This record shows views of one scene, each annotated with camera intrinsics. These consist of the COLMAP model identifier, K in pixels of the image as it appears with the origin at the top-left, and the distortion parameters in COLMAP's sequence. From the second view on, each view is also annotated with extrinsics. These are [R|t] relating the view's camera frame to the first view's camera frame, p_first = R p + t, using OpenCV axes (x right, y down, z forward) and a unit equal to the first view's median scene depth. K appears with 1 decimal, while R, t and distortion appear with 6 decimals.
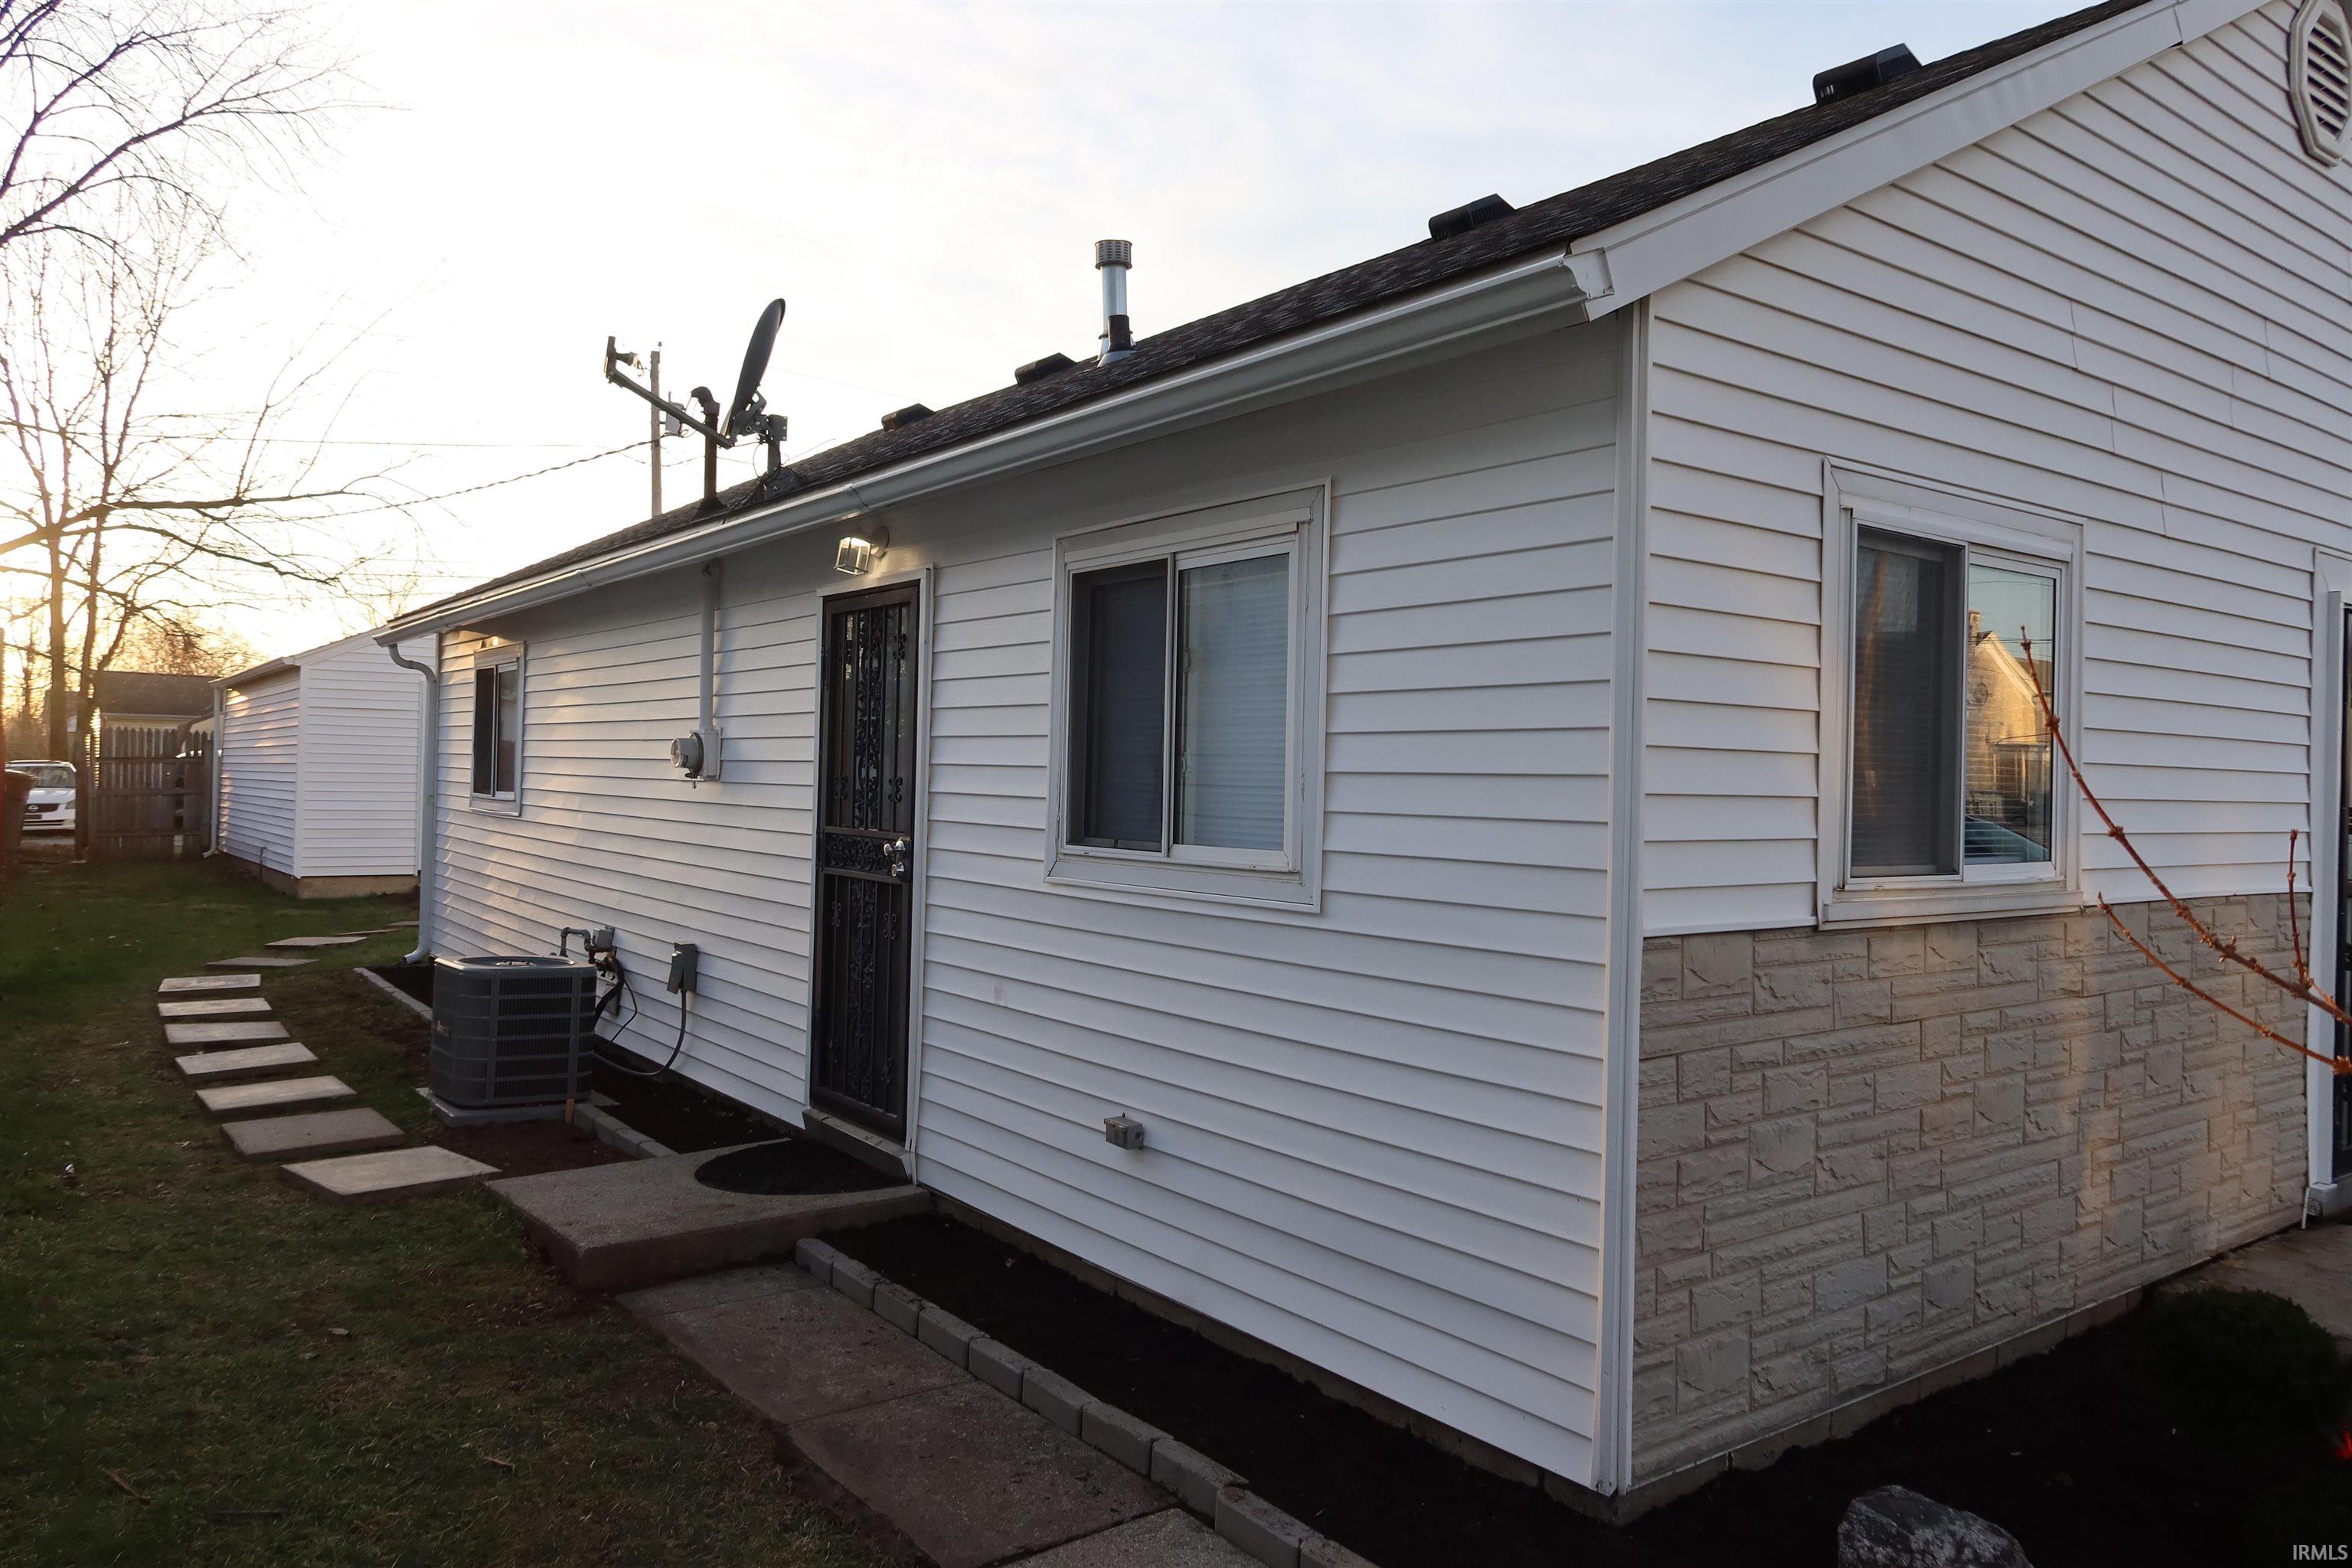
lens RADIAL K [[1625.8, 0, 1176.0], [0, 1625.8, 784.0], [0, 0, 1]] dist [-0.021211, 0.003740]
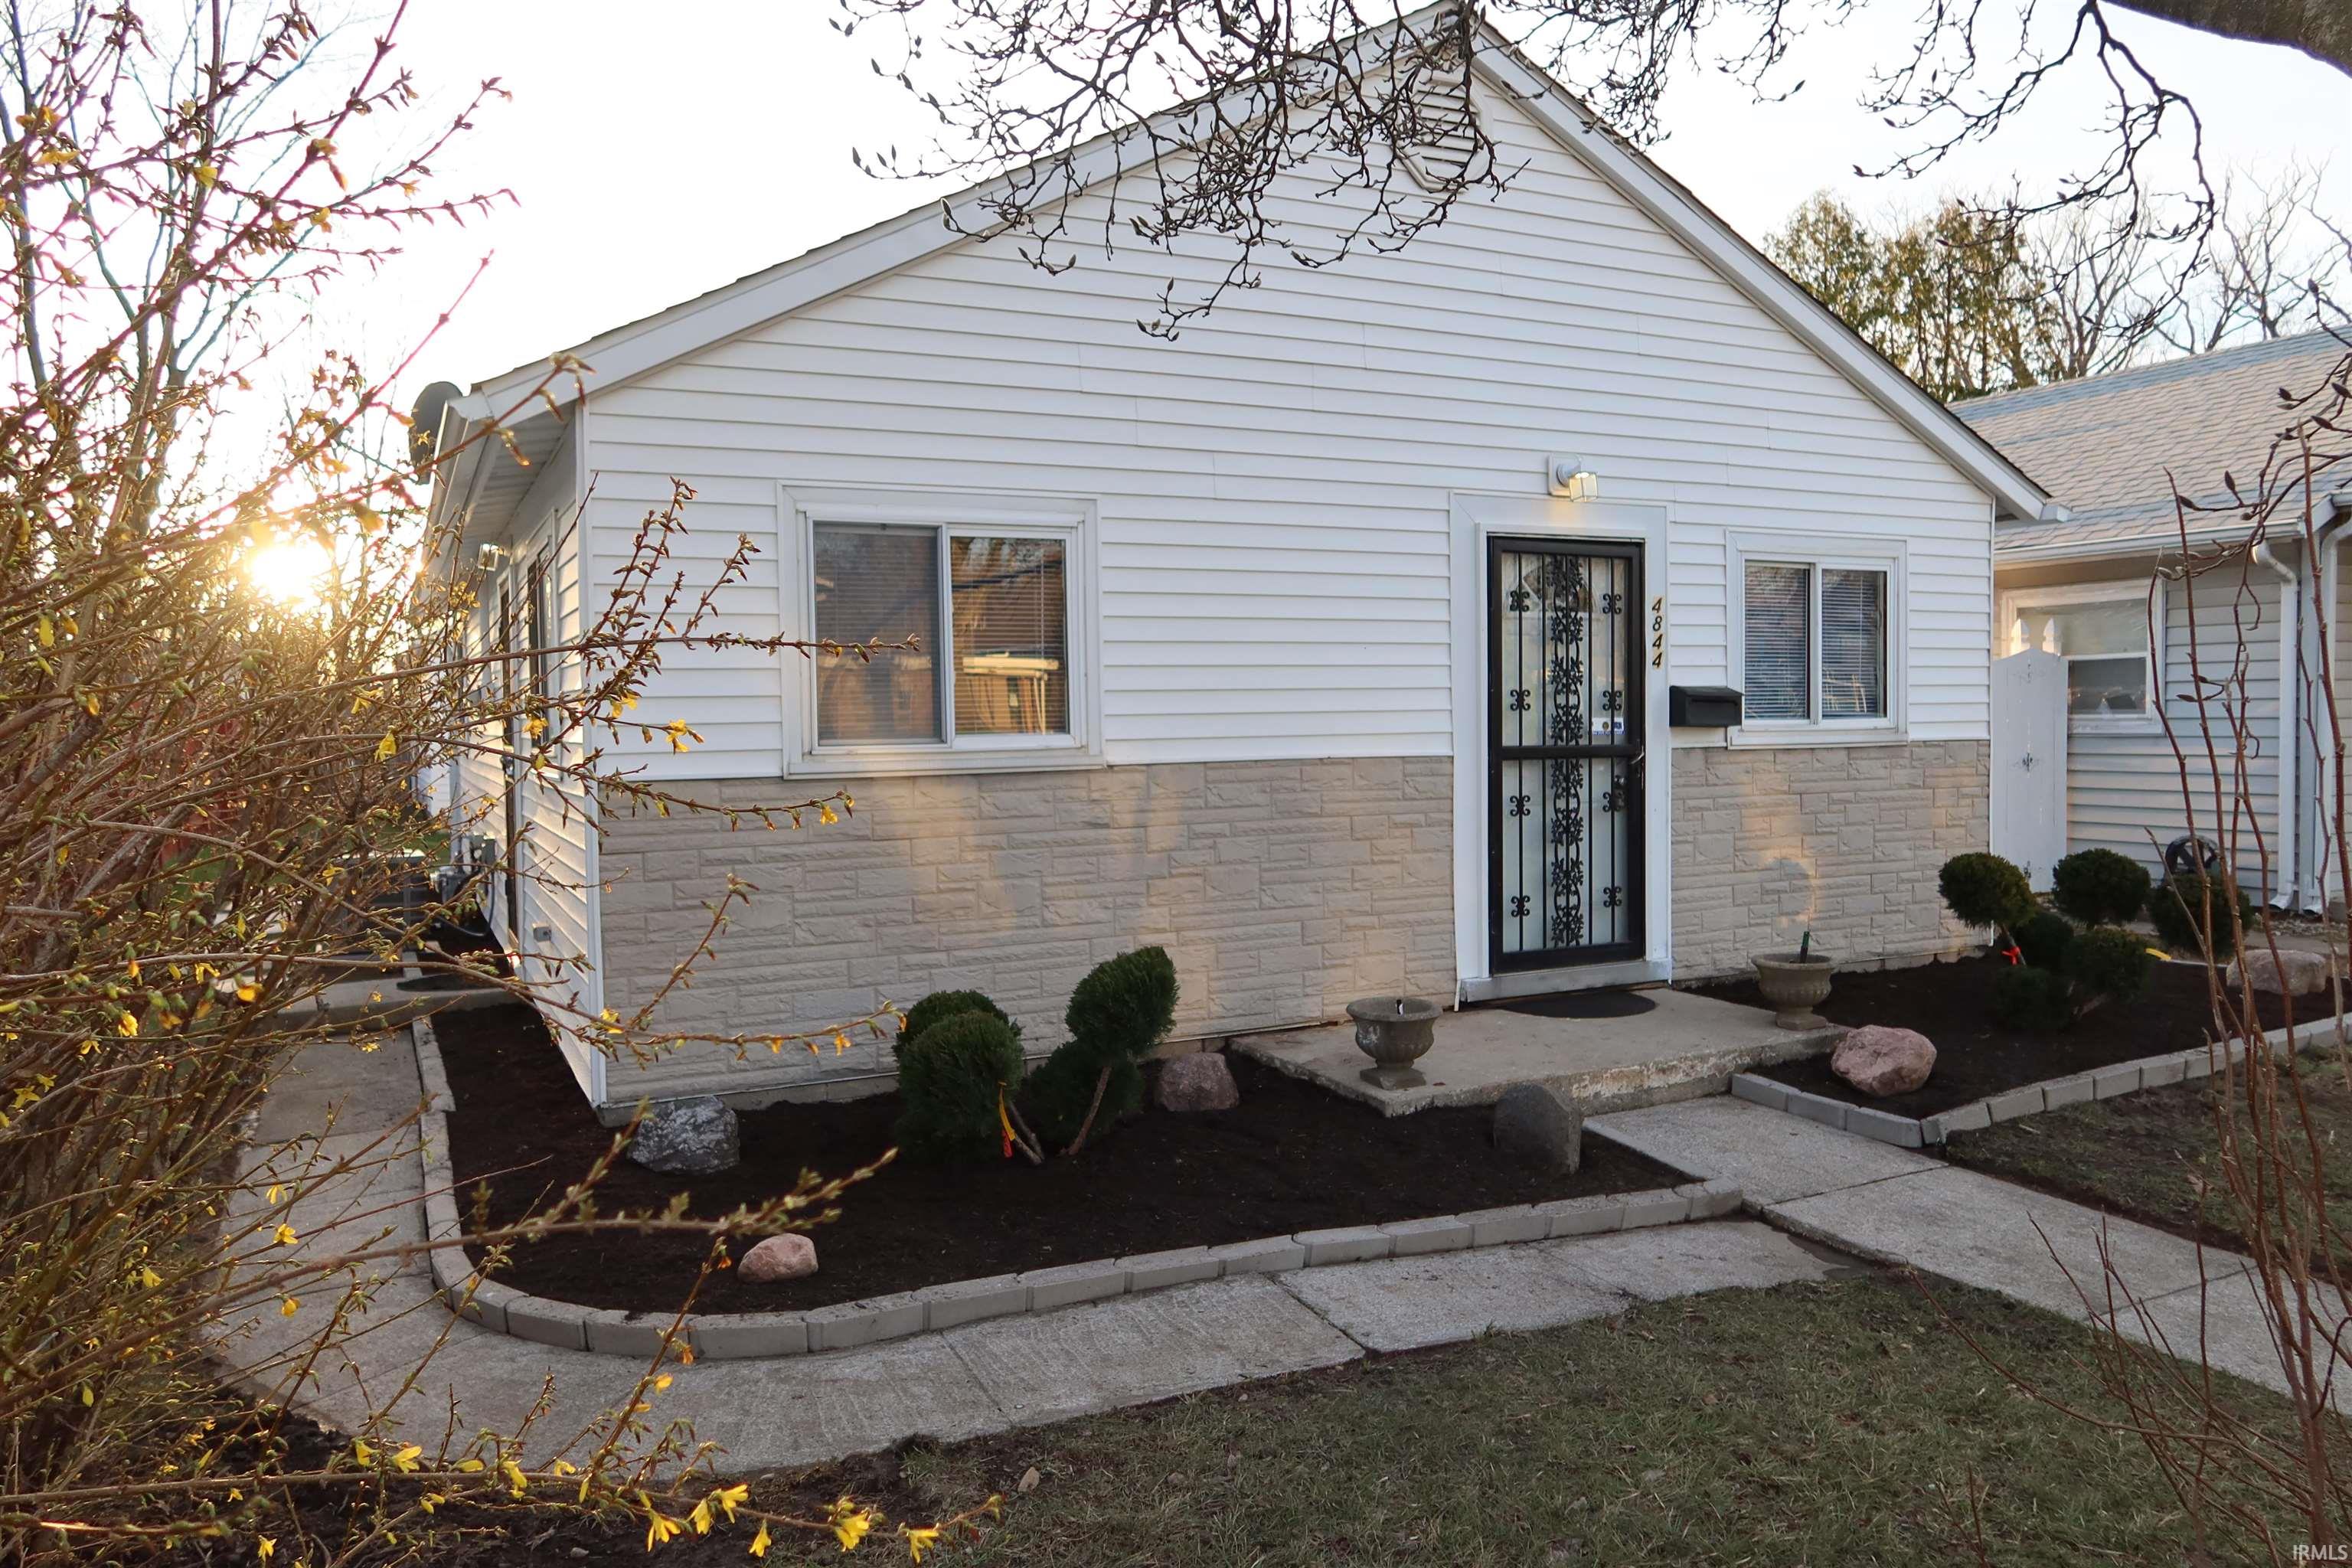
lens RADIAL K [[1625.8, 0, 1176.0], [0, 1625.8, 784.0], [0, 0, 1]] dist [-0.021211, 0.003740]
pose [[0.983334, -0.029859, -0.179340, 1.023967], [0.036662, 0.998724, 0.034739, 0.051542], [0.178074, -0.040735, 0.983174, -0.486260]]
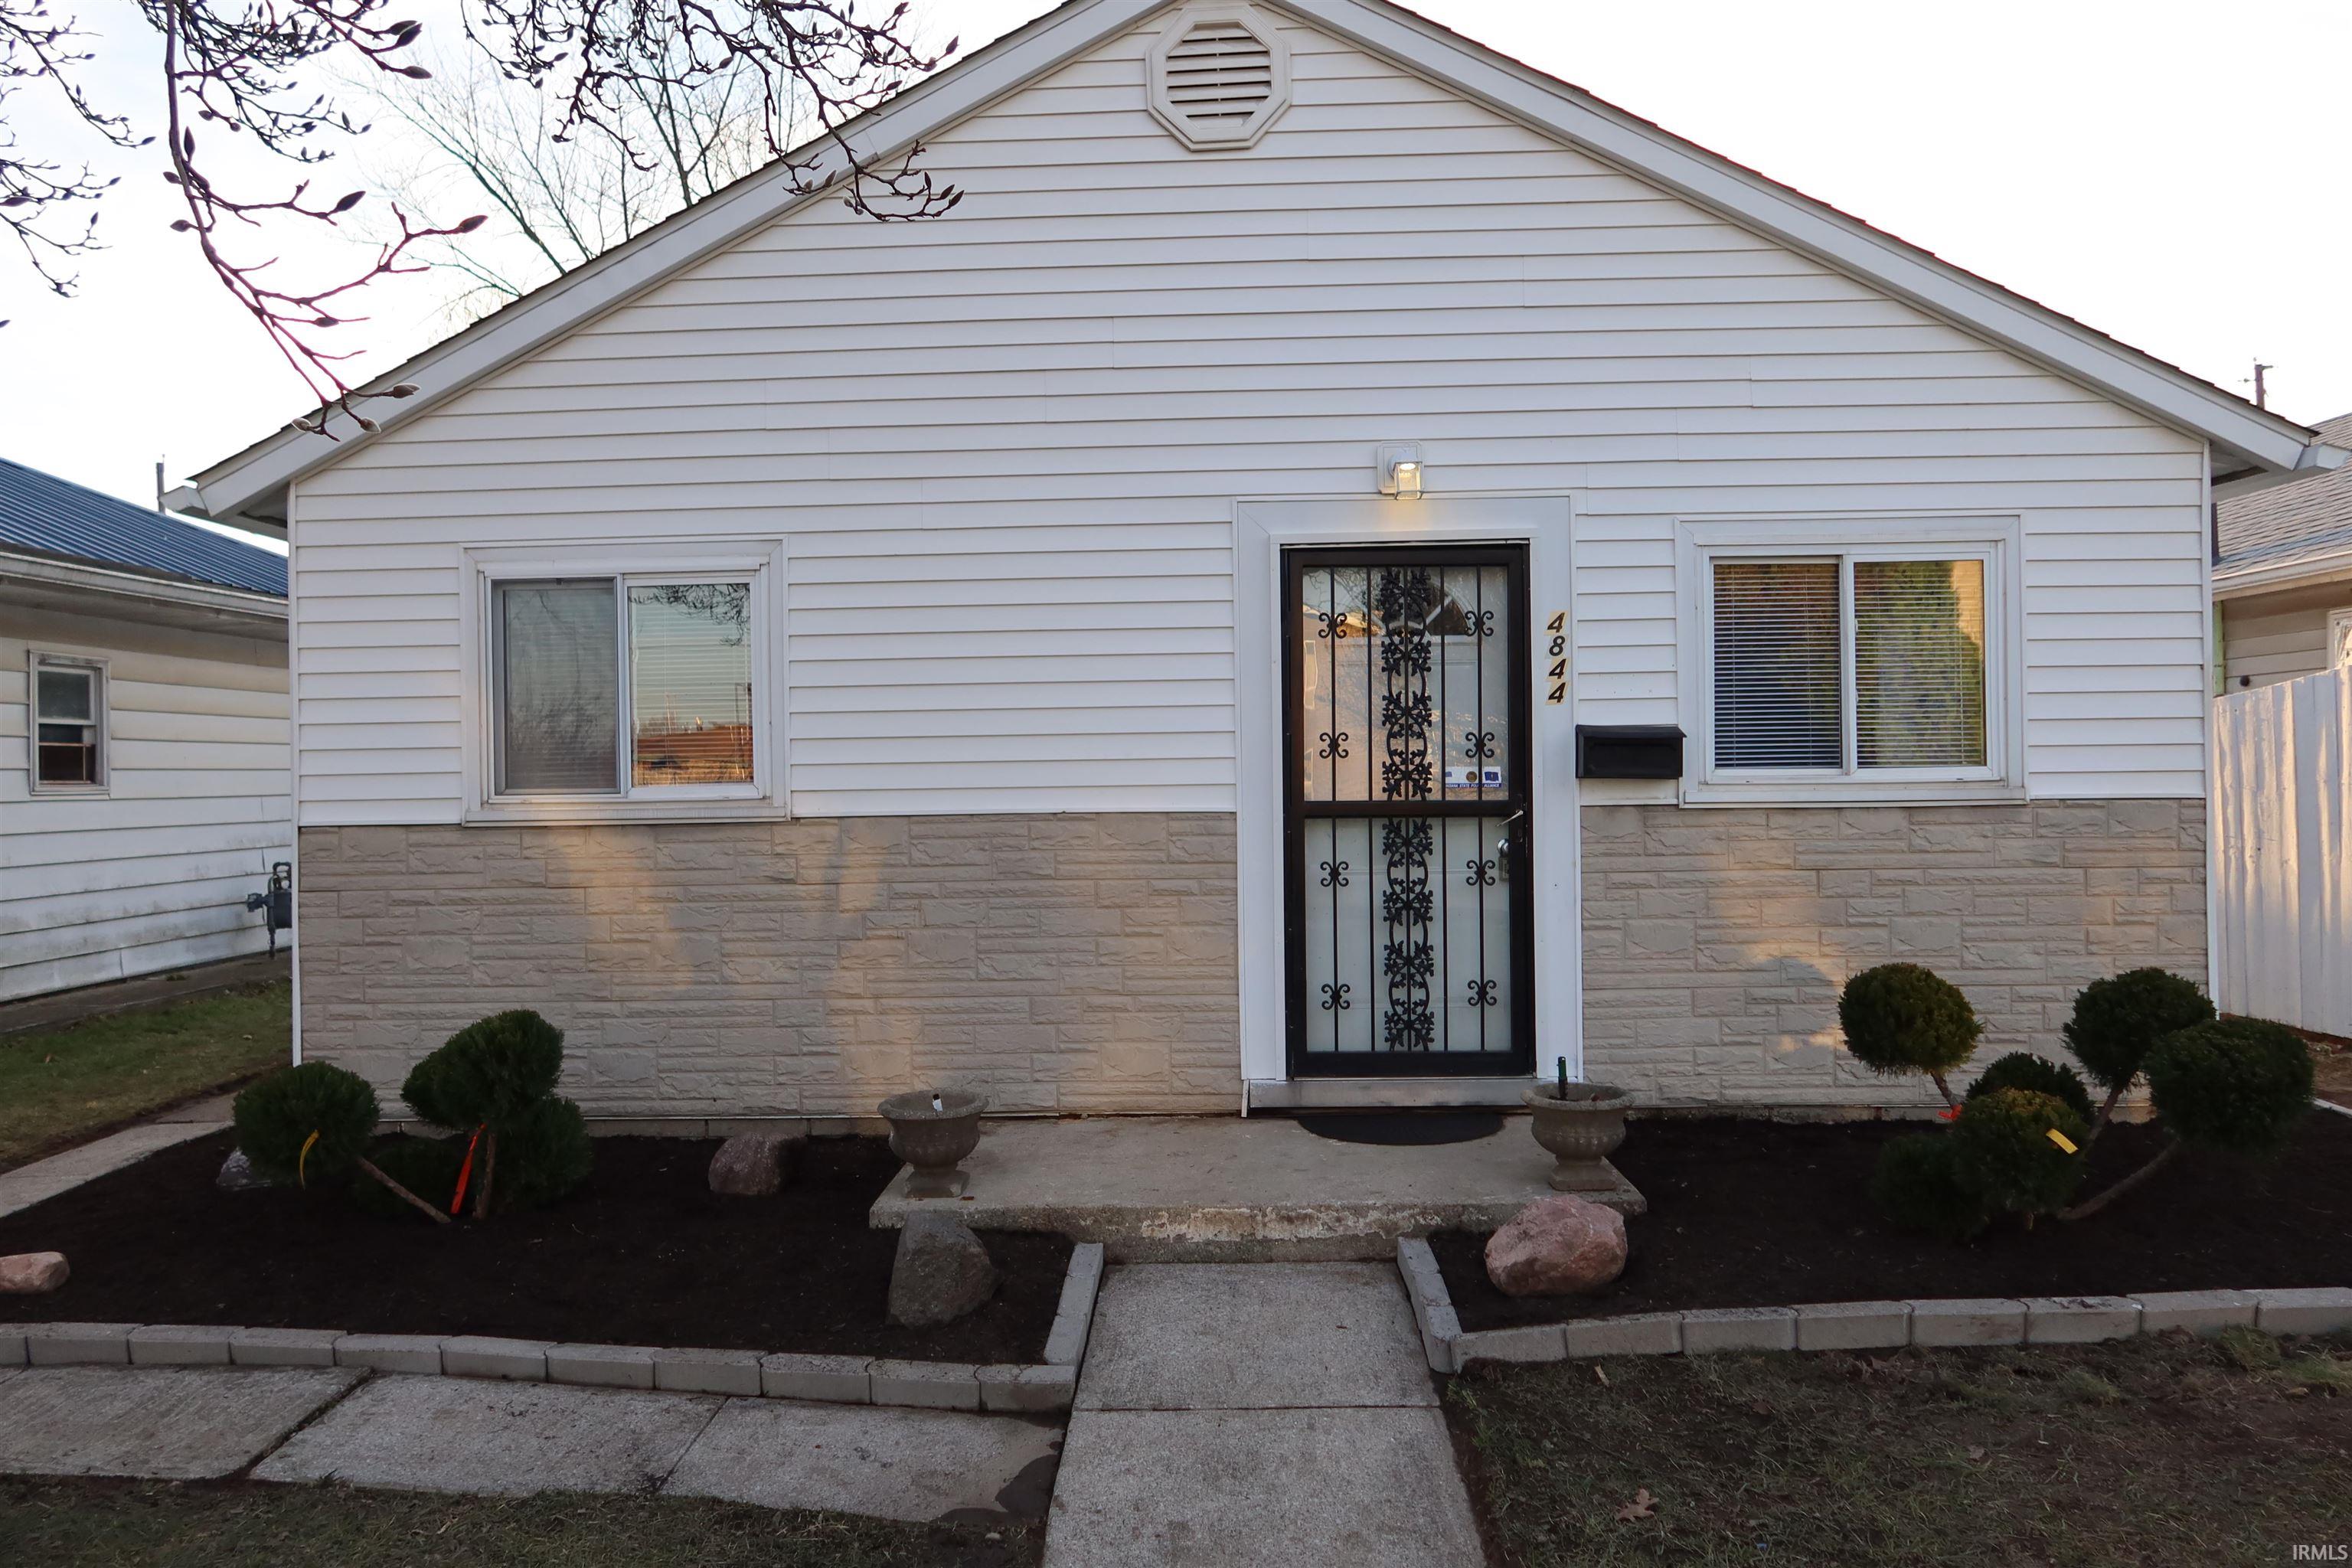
lens RADIAL K [[1625.8, 0, 1176.0], [0, 1625.8, 784.0], [0, 0, 1]] dist [-0.021211, 0.003740]
pose [[0.780585, -0.029831, -0.624337, 1.945678], [0.030503, 0.999488, -0.009619, 0.081987], [0.624305, -0.011536, 0.781096, 0.147158]]
